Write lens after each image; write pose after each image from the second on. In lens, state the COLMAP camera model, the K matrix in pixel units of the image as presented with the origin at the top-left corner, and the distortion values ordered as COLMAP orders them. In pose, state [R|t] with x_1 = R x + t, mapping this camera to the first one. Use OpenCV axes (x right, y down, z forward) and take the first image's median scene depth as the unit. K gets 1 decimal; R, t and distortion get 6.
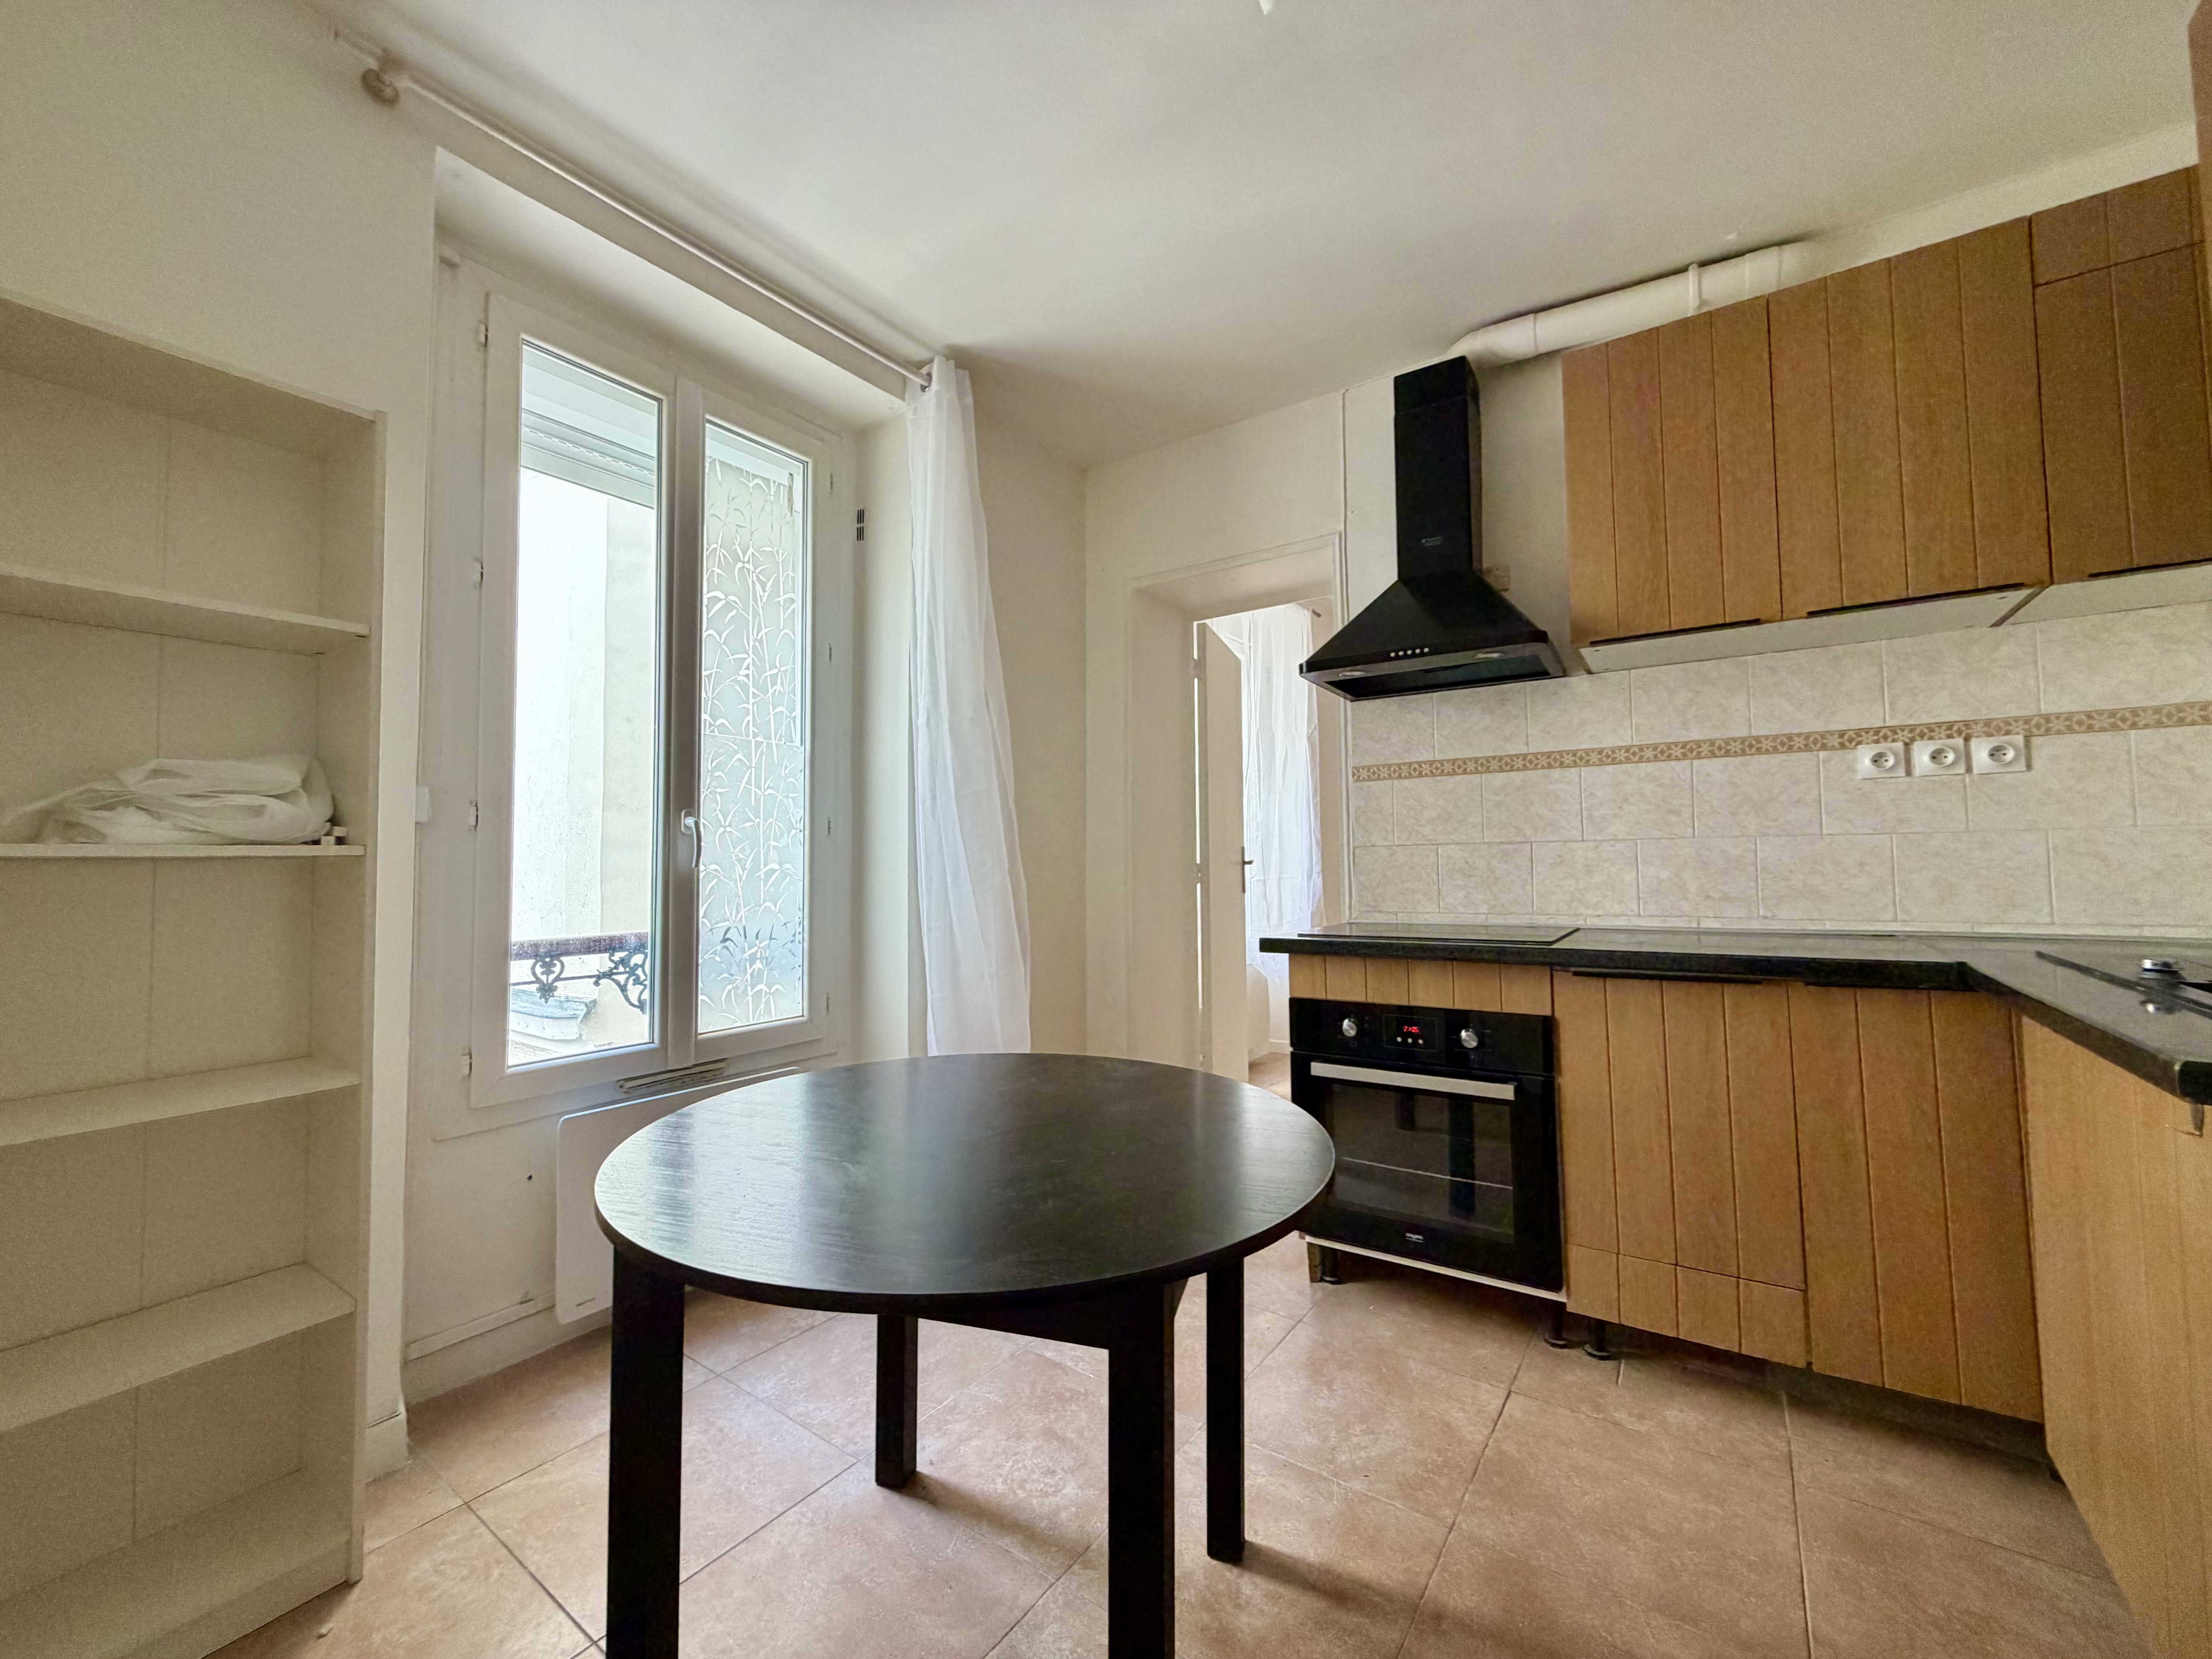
lens RADIAL K [[876.0, 0, 1105.0], [0, 876.0, 823.9], [0, 0, 1]] dist [0.000758, -0.000009]
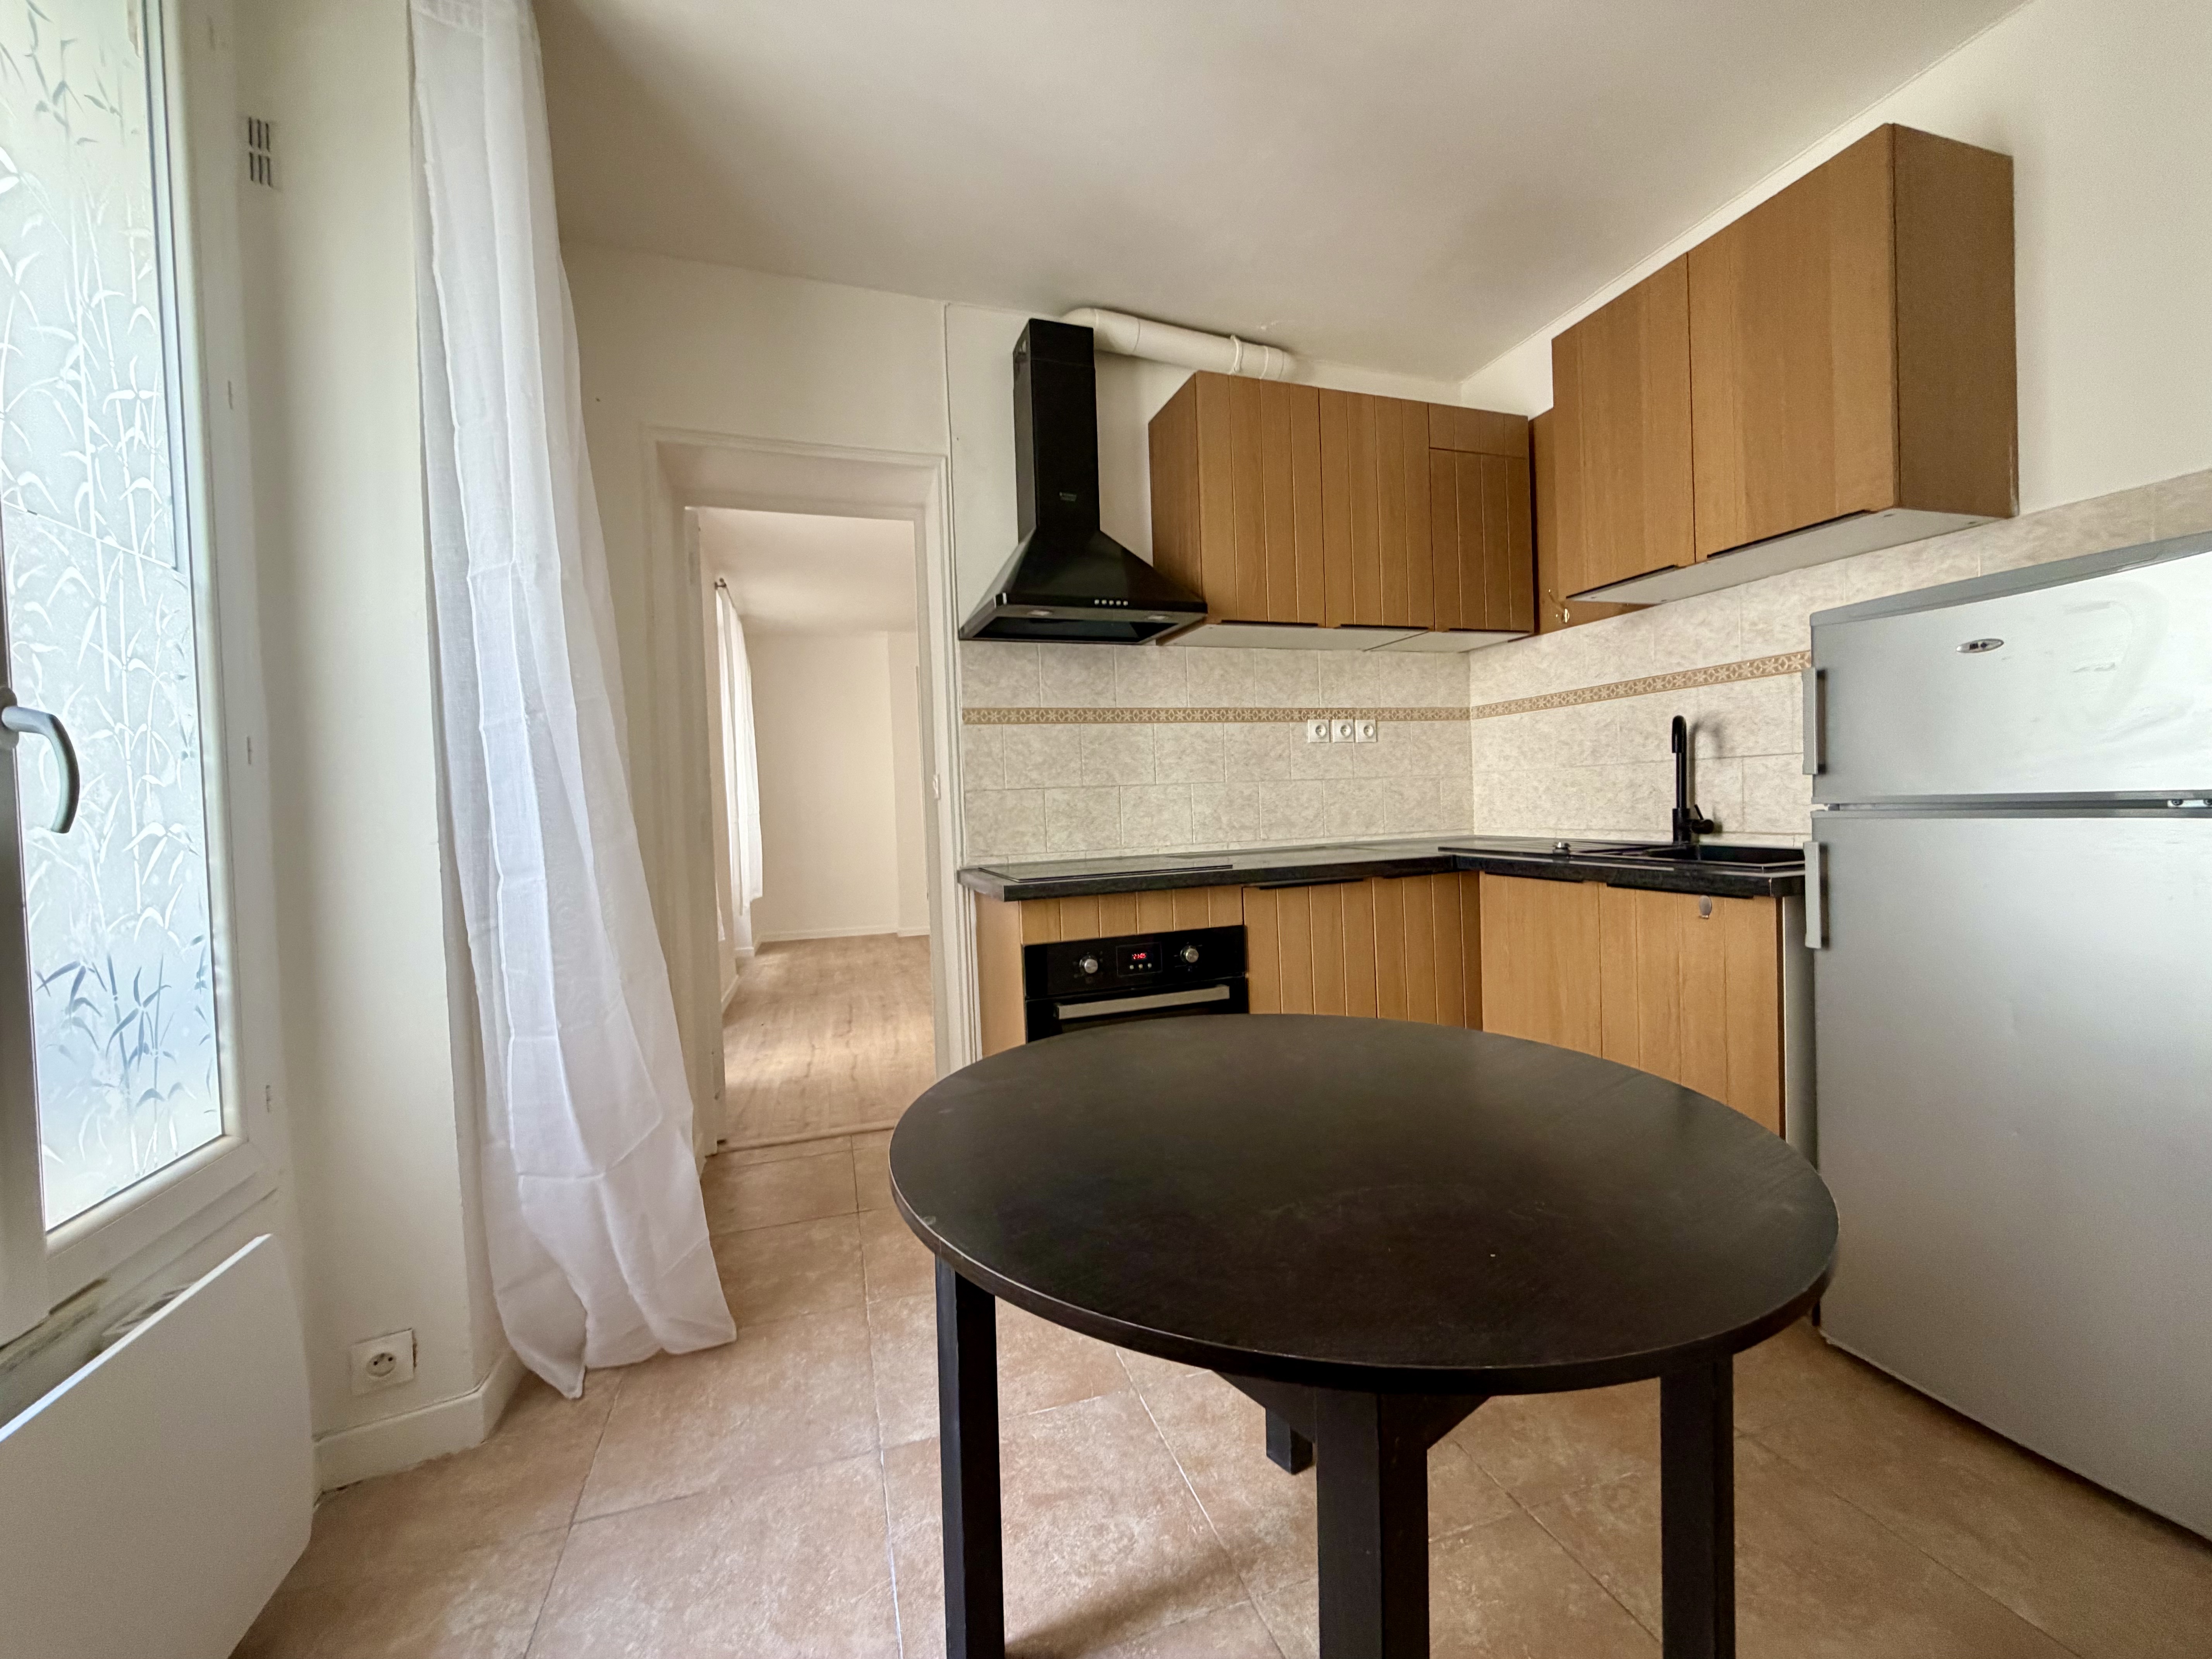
lens RADIAL K [[876.0, 0, 1105.0], [0, 876.0, 823.9], [0, 0, 1]] dist [0.000758, -0.000009]
pose [[0.598141, -0.029476, 0.800848, -0.474962], [-0.009796, 0.998980, 0.044086, 0.021363], [-0.801331, -0.034215, 0.597242, 0.348833]]
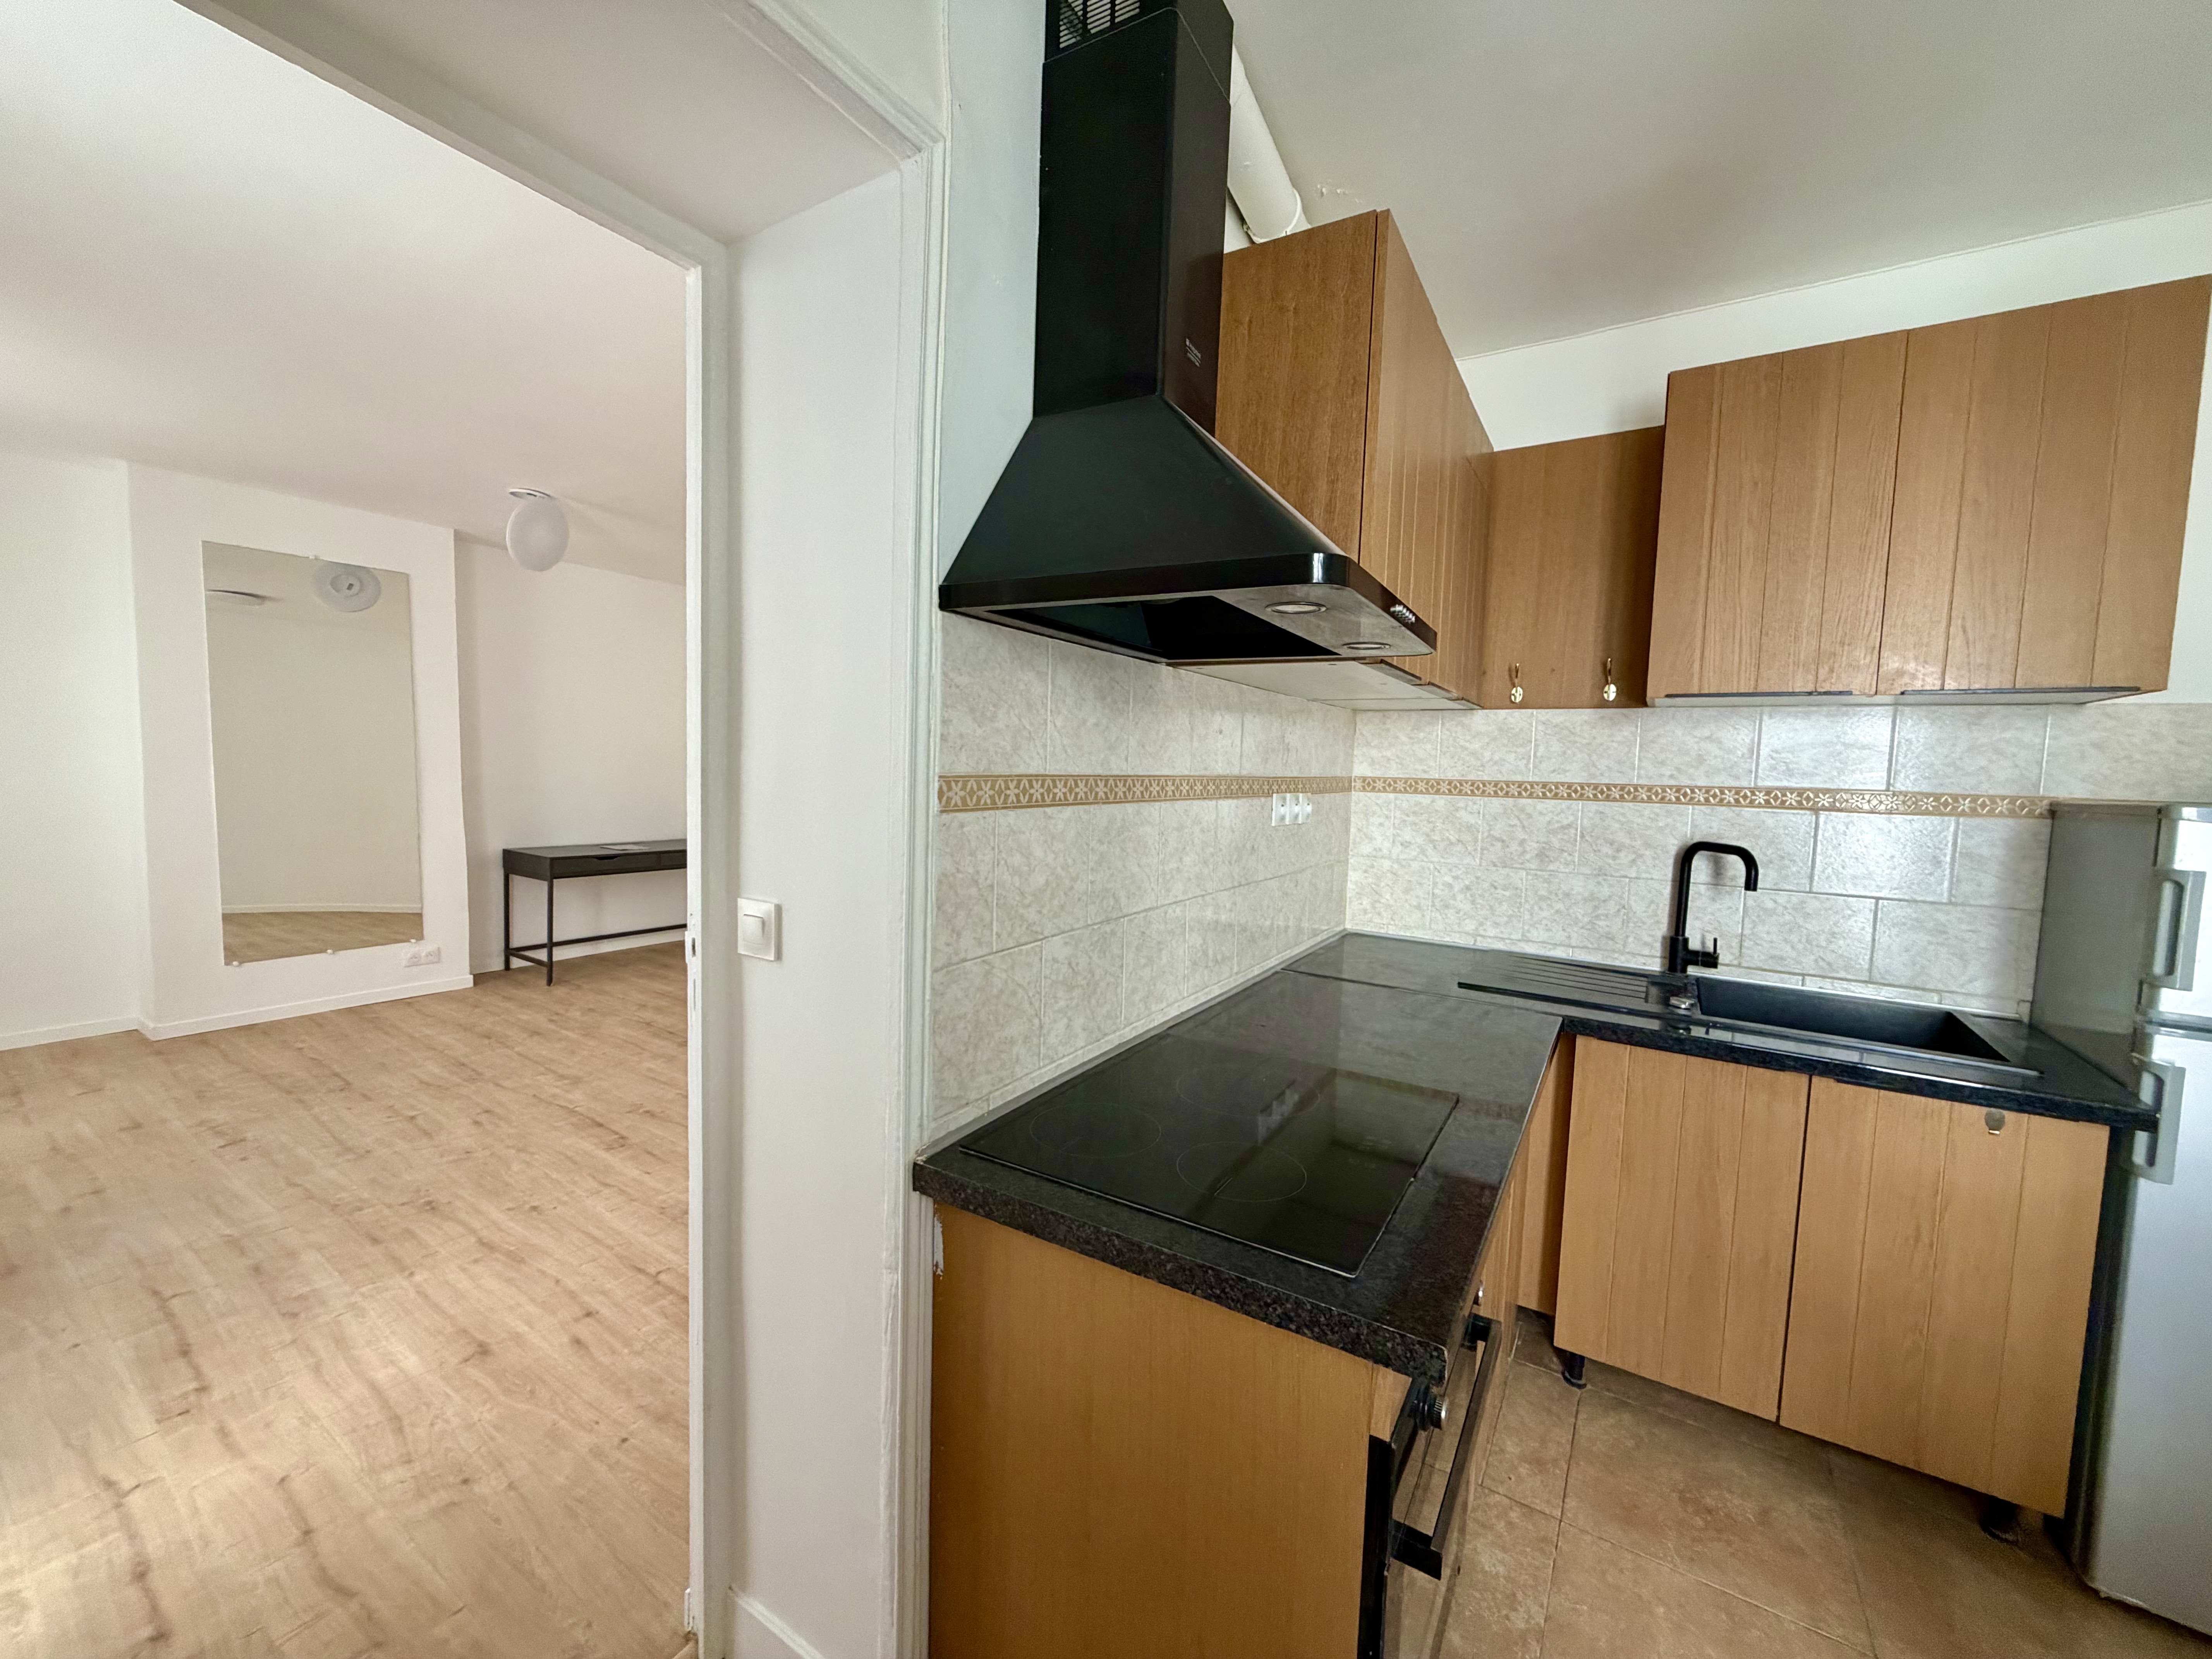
lens RADIAL K [[881.9, 0, 1101.5], [0, 881.9, 823.3], [0, 0, 1]] dist [-0.001657, 0.000184]
pose [[-0.043419, -0.055767, 0.997499, -0.151055], [-0.078980, 0.995508, 0.052218, -0.083384], [-0.995930, -0.076515, -0.047628, 1.120842]]
